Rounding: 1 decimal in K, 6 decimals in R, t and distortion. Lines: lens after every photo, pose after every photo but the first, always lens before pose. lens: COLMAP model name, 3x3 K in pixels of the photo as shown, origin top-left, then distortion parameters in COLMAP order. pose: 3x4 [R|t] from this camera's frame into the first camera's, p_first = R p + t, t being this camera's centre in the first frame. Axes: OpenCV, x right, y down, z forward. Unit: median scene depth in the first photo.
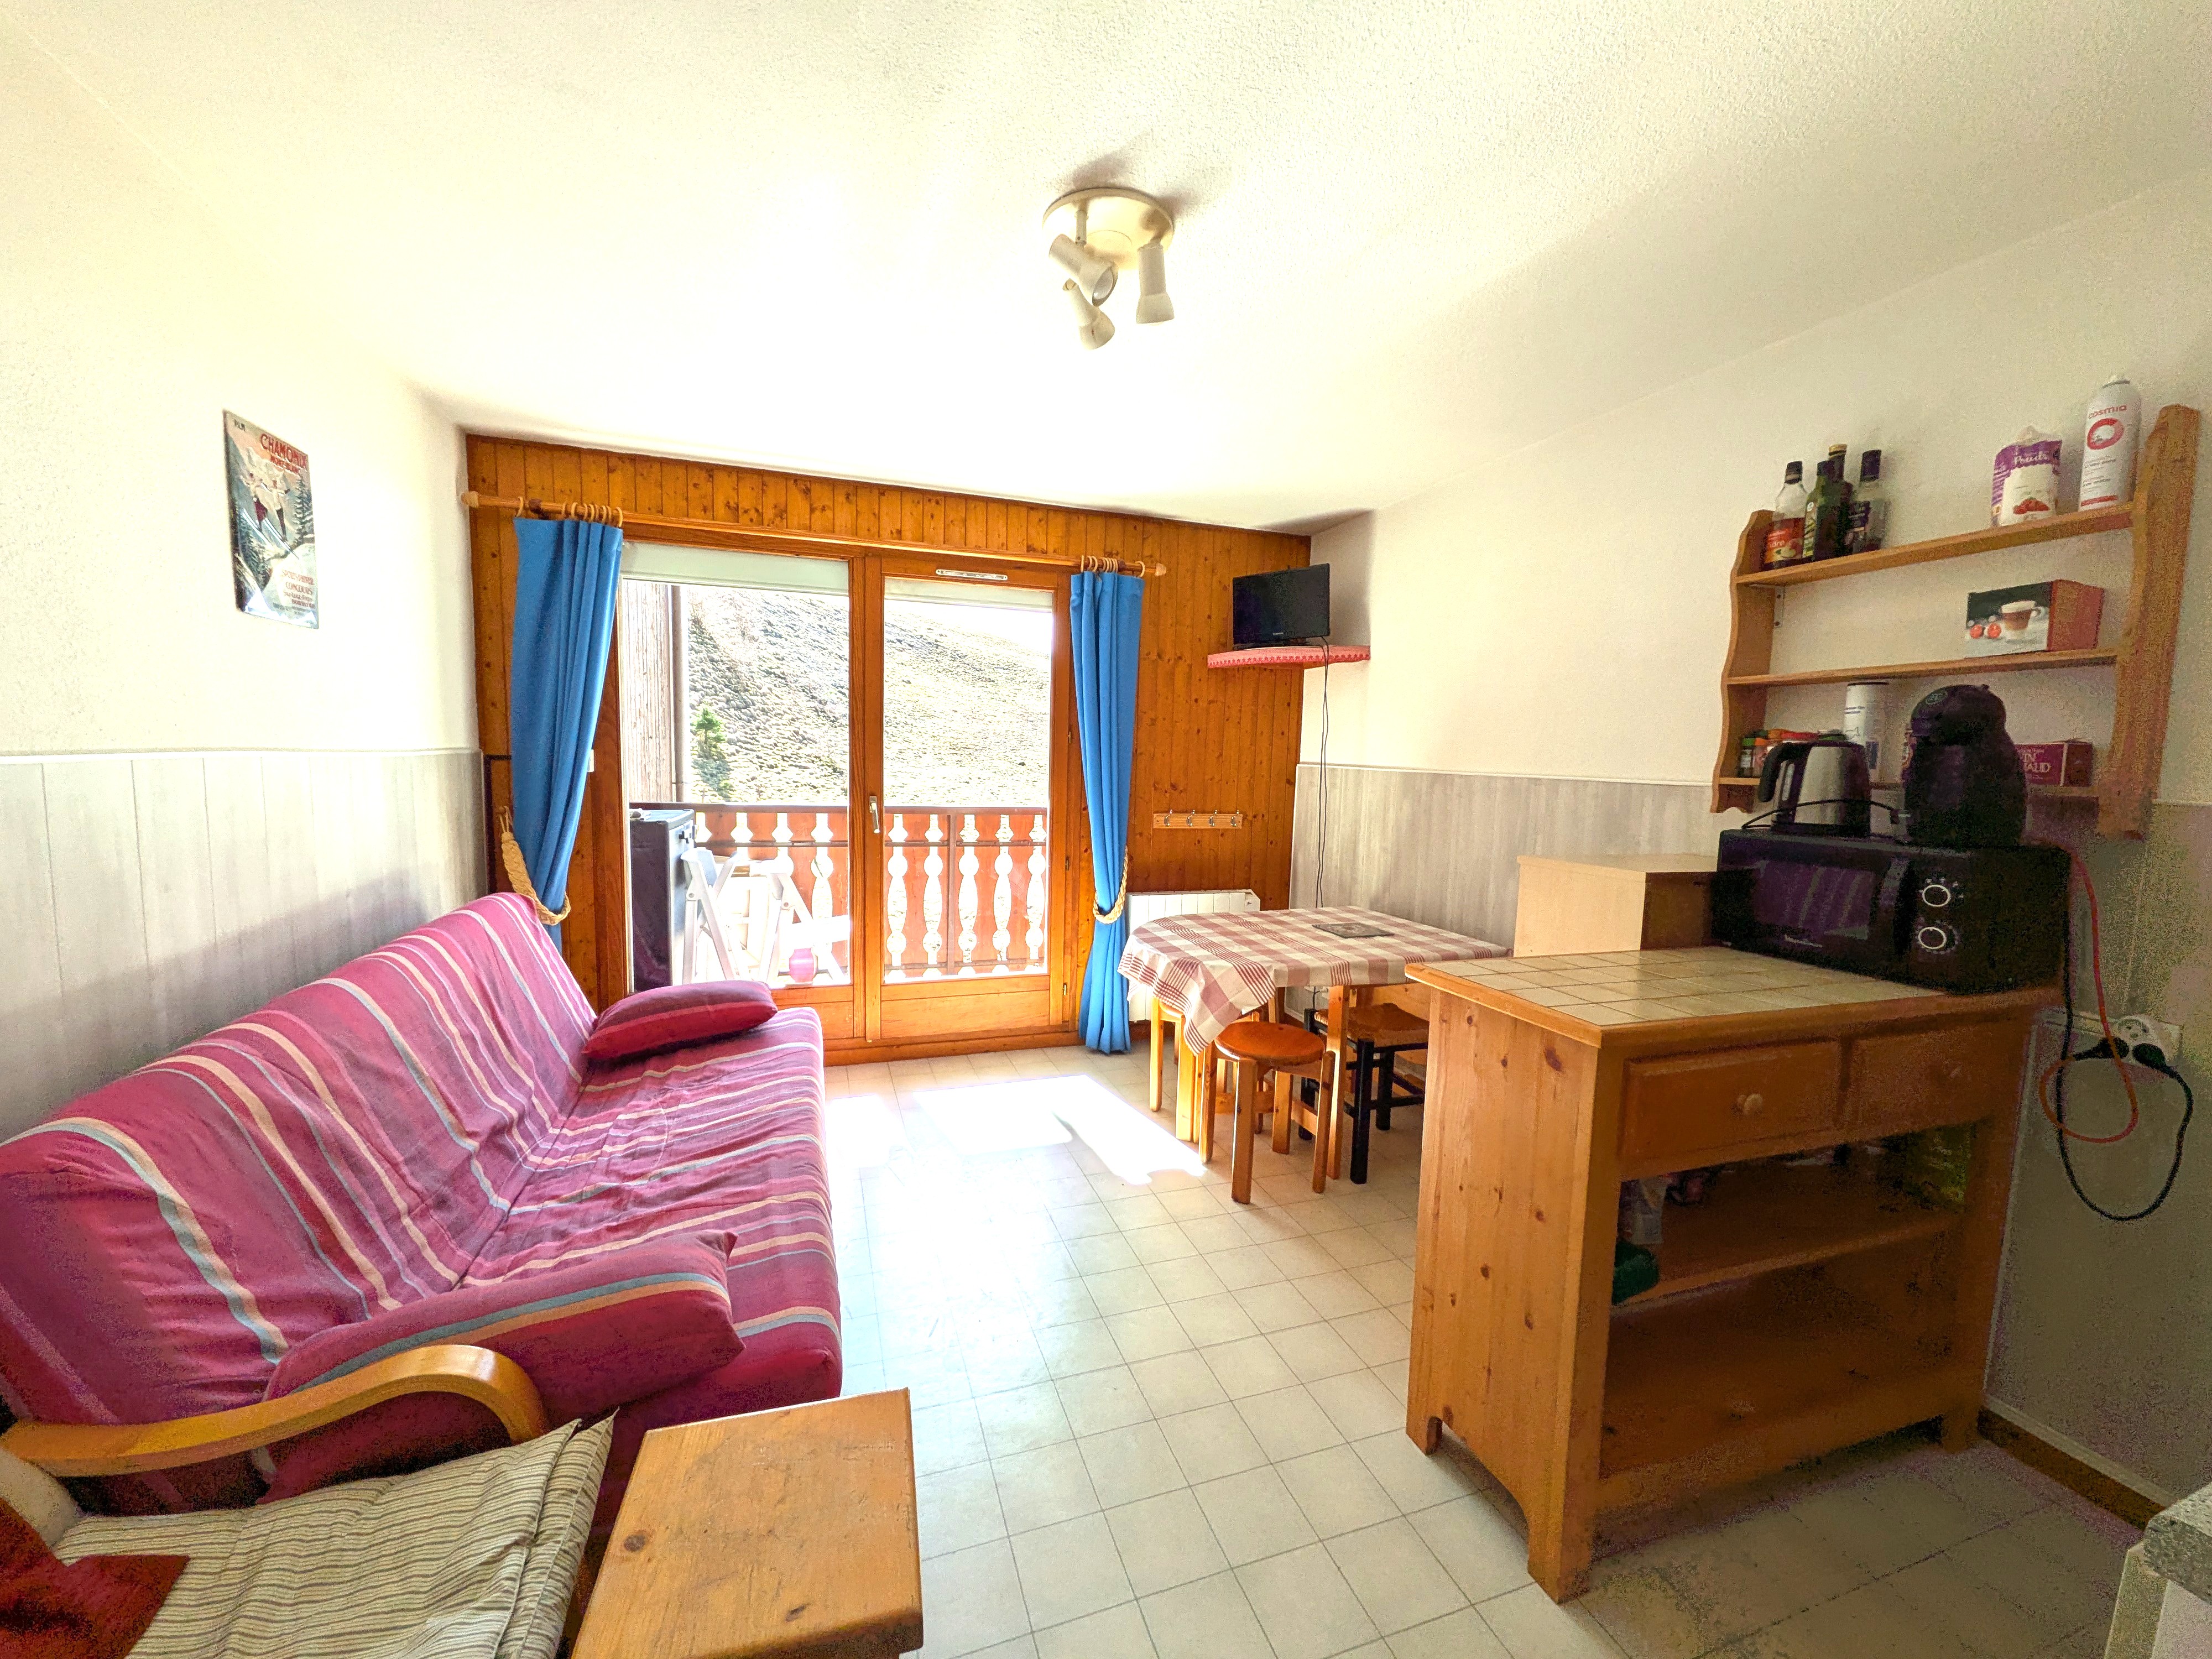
lens RADIAL K [[875.6, 0, 1105.0], [0, 875.6, 841.0], [0, 0, 1]] dist [0.001282, 0.000119]
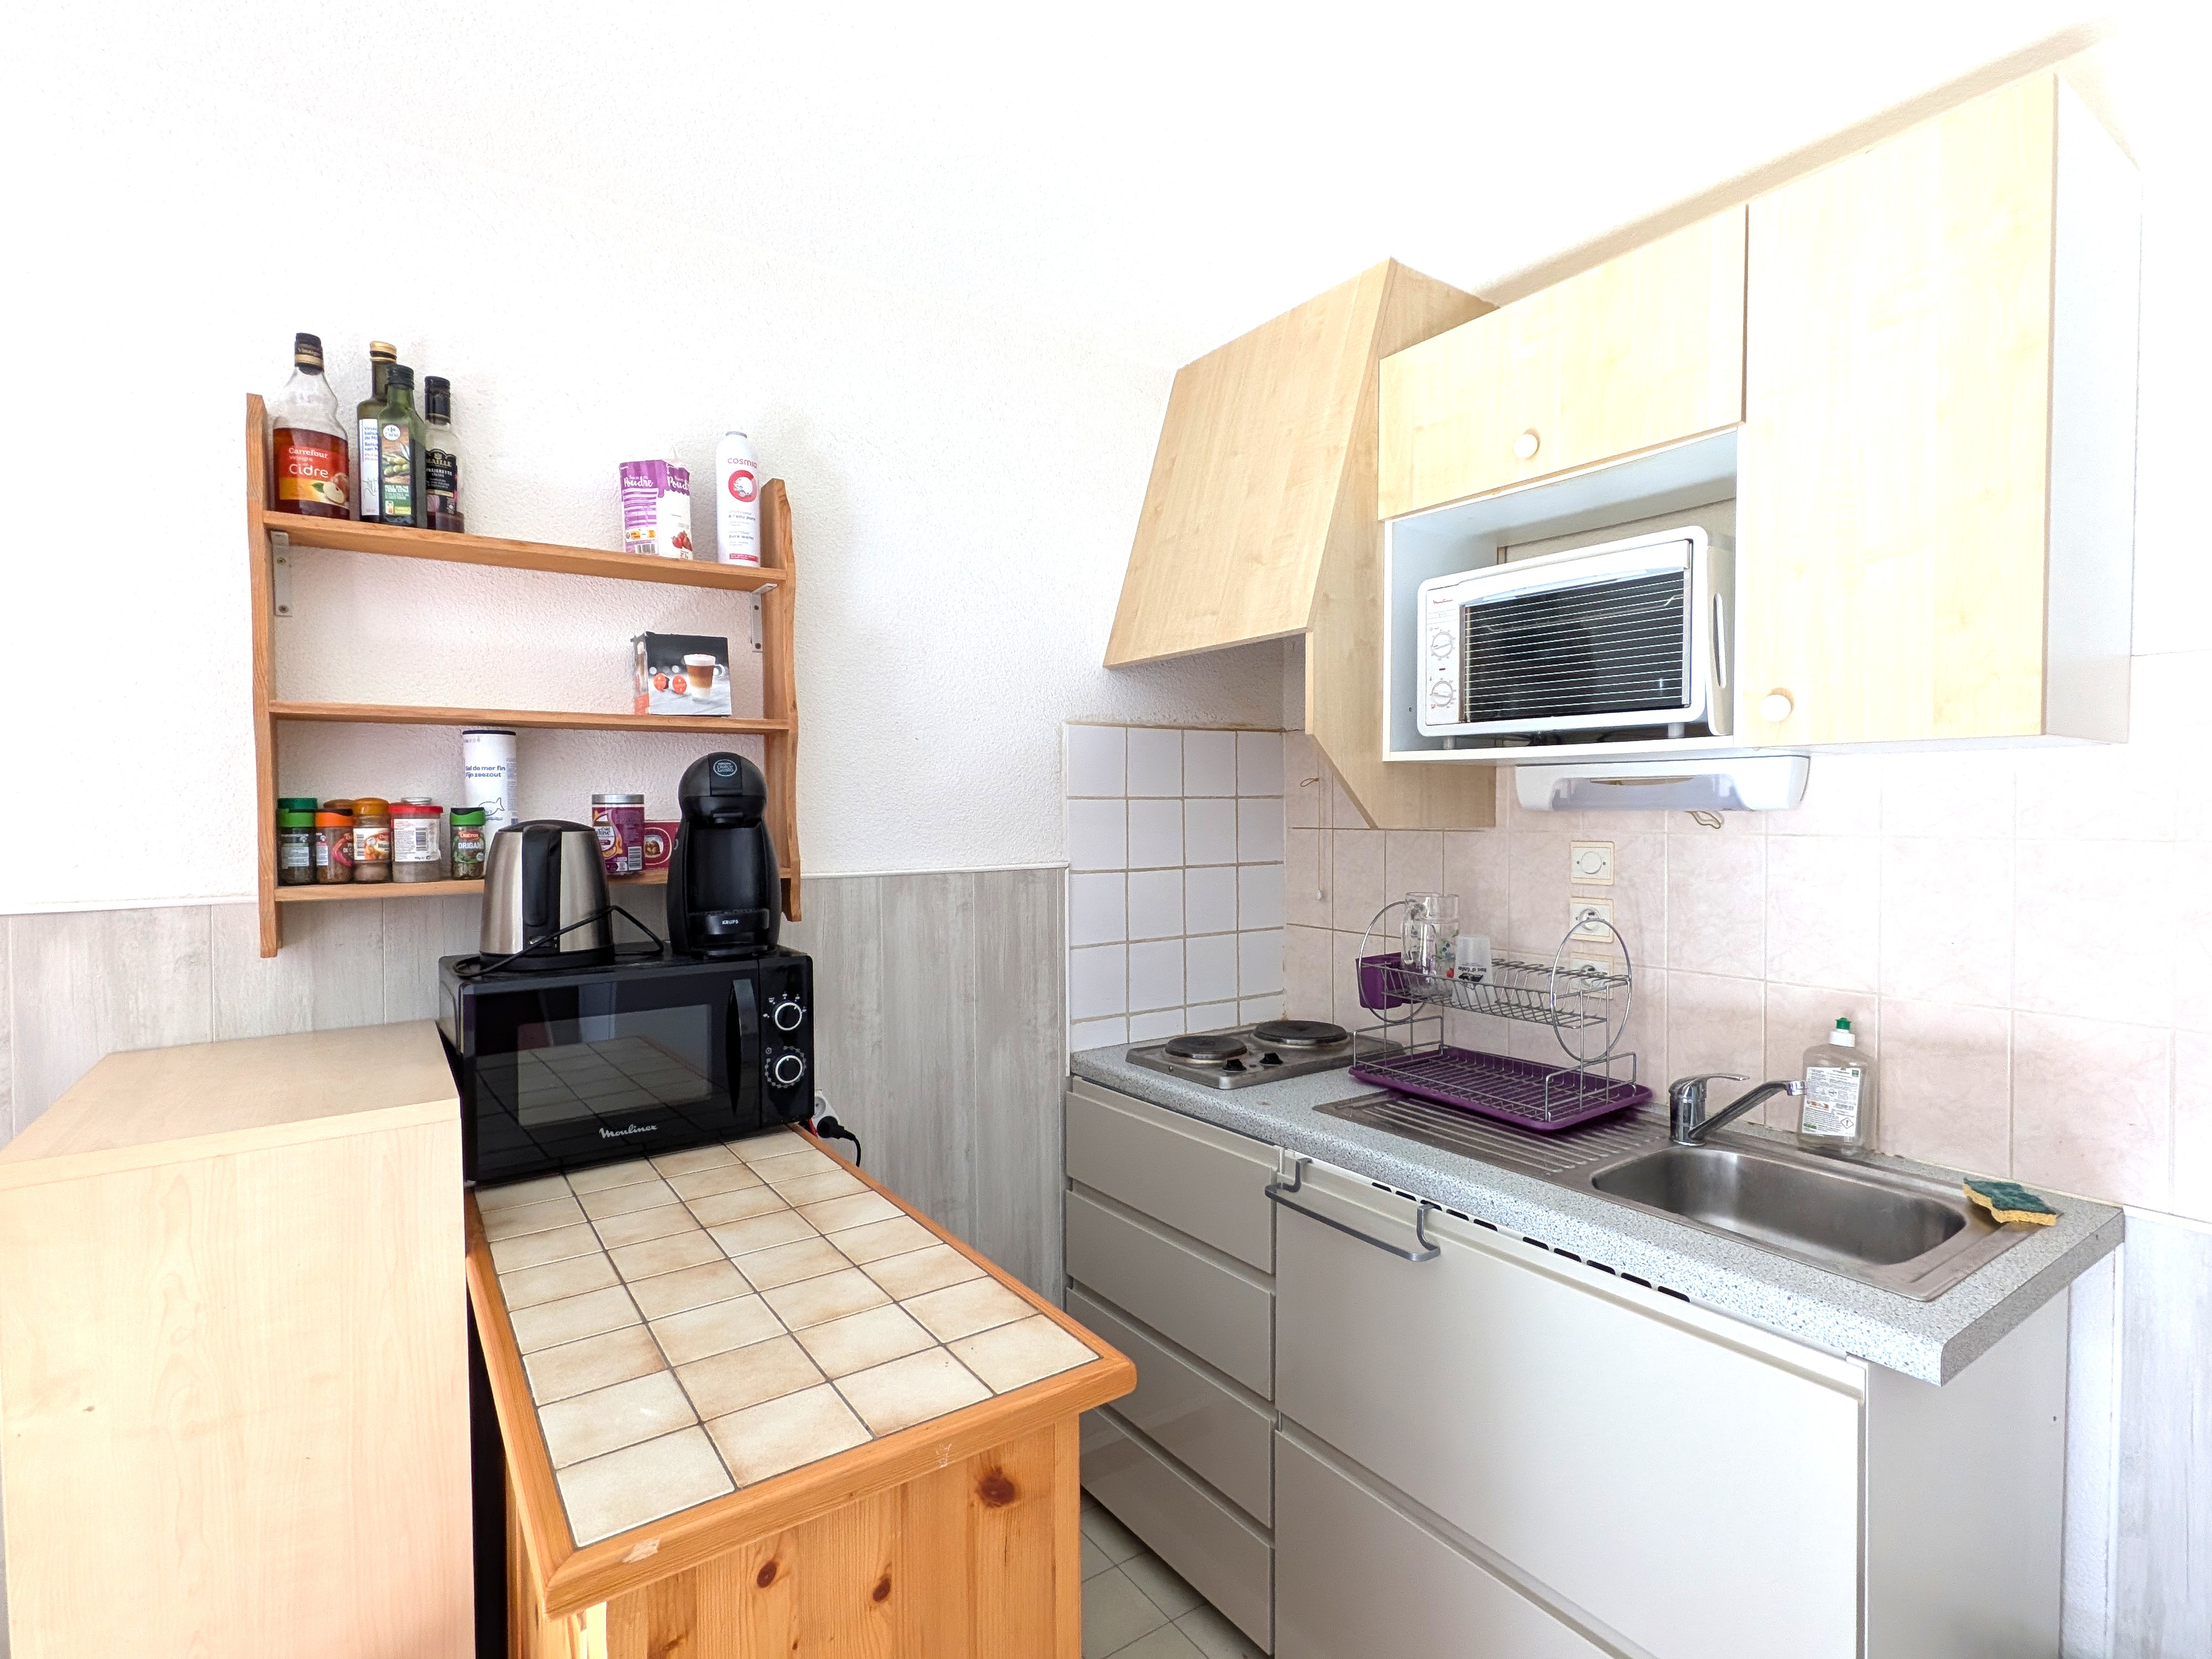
lens RADIAL K [[1090.3, 0, 1125.3], [0, 1090.3, 833.8], [0, 0, 1]] dist [0.002529, 0.000213]
pose [[-0.279483, -0.057125, 0.958450, -0.072427], [0.087131, 0.992601, 0.084567, -0.130004], [-0.956189, 0.107146, -0.272438, 0.768431]]
